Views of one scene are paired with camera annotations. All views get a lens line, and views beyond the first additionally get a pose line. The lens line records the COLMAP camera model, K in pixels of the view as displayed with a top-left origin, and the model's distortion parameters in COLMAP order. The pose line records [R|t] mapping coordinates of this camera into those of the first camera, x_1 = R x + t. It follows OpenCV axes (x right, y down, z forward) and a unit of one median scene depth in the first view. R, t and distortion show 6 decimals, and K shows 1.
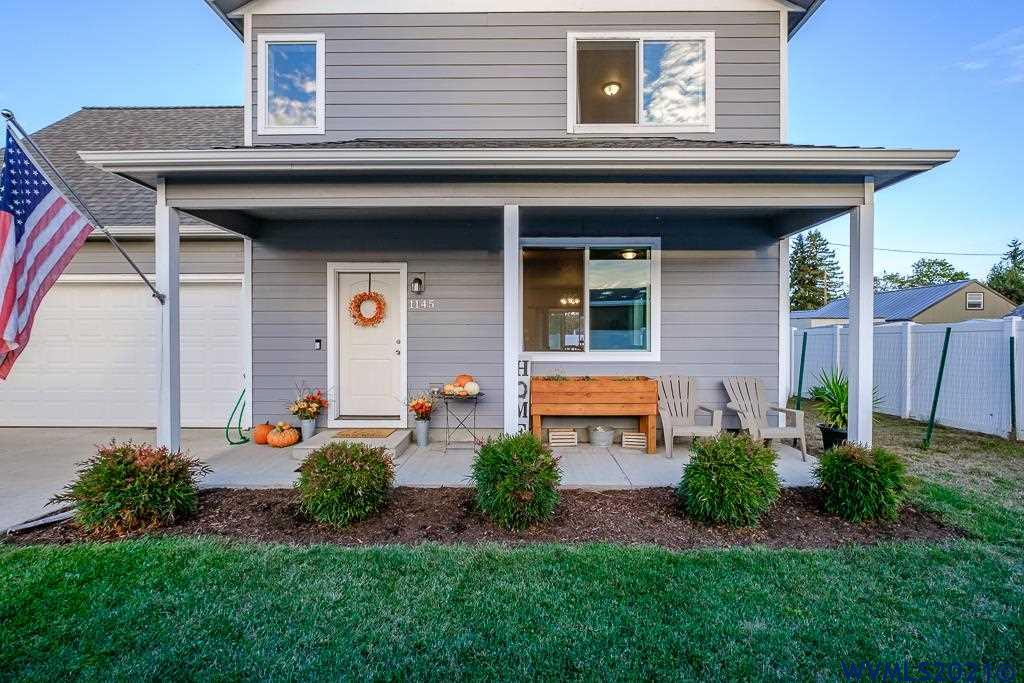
lens RADIAL K [[449.4, 0, 505.9], [0, 449.4, 343.6], [0, 0, 1]] dist [-0.001129, 0.000071]
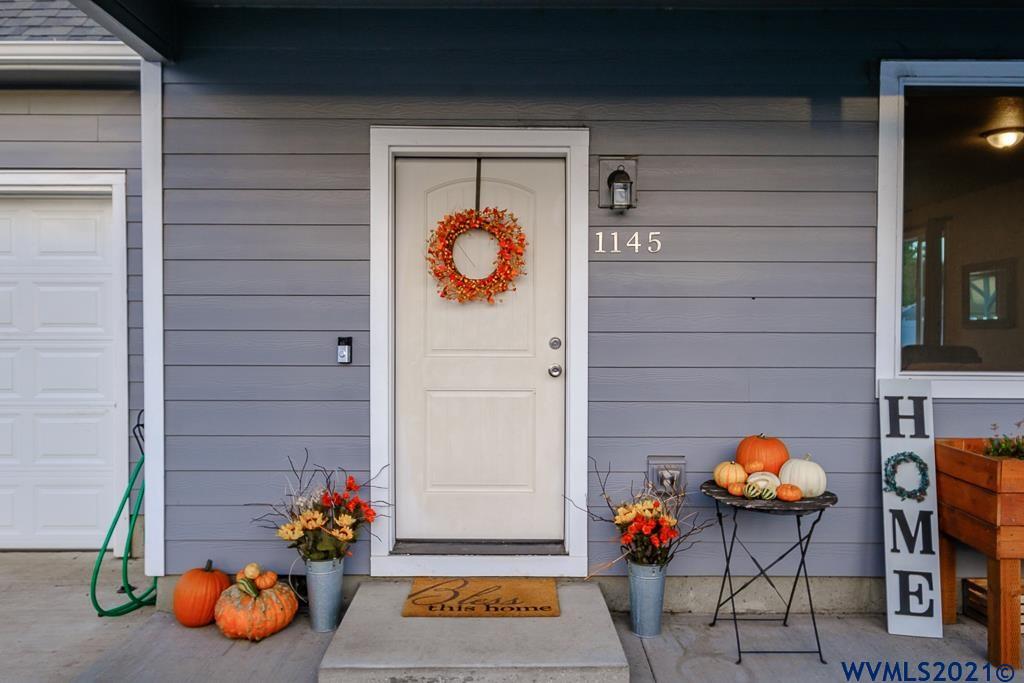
lens RADIAL K [[779.6, 0, 504.5], [0, 779.6, 335.5], [0, 0, 1]] dist [0.001028, 0.005850]
pose [[0.999883, 0.001502, 0.015238, -0.299270], [-0.001675, 0.999934, 0.011399, -0.018082], [-0.015220, -0.011423, 0.999819, 0.362573]]
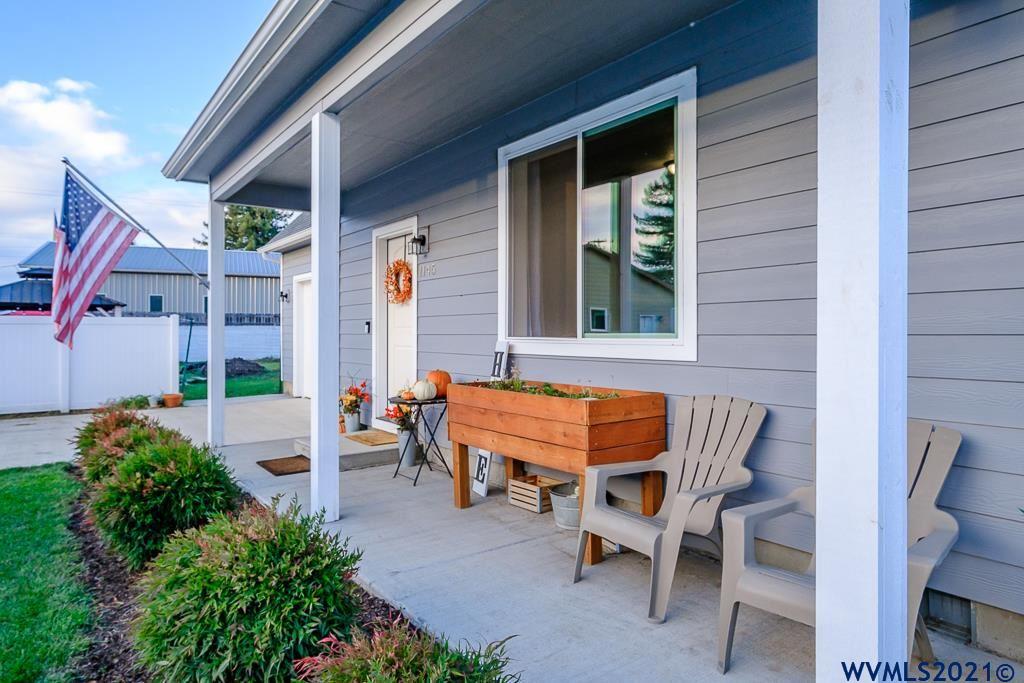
lens RADIAL K [[646.4, 0, 507.9], [0, 646.4, 336.9], [0, 0, 1]] dist [0.002773, -0.000920]
pose [[0.594883, 0.003509, -0.803805, 0.723185], [-0.004716, 0.999988, 0.000875, 0.017204], [0.803798, 0.003271, 0.594893, 0.491602]]
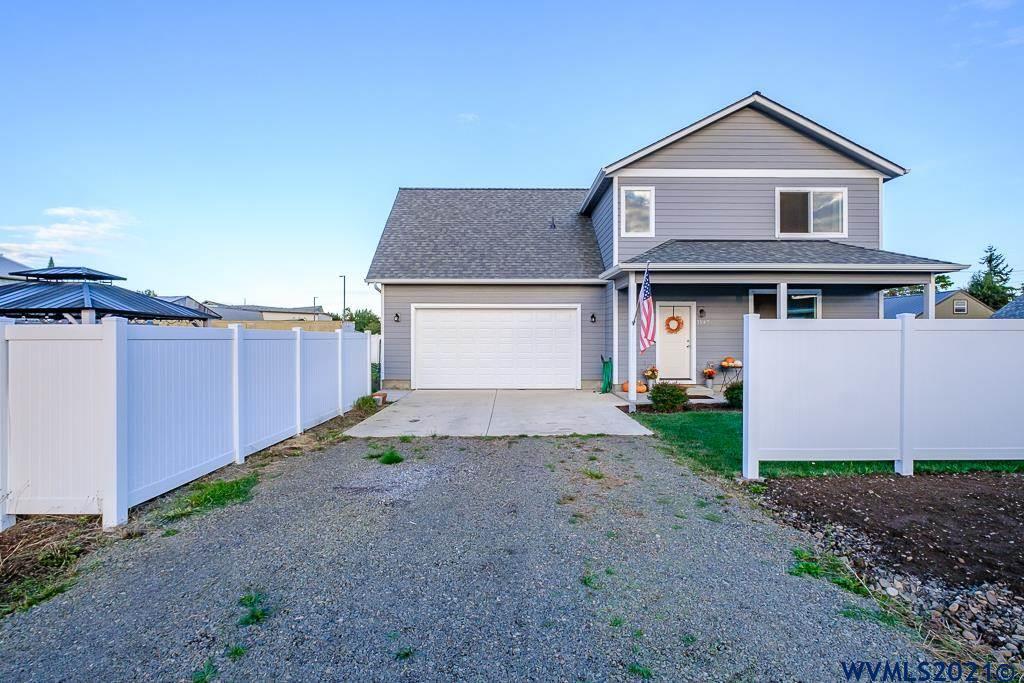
lens RADIAL K [[449.4, 0, 505.4], [0, 449.4, 338.4], [0, 0, 1]] dist [-0.001129, 0.000071]
pose [[0.999722, -0.000736, 0.023571, -1.116849], [0.000827, 0.999992, -0.003847, -0.008953], [-0.023568, 0.003865, 0.999715, -0.980106]]
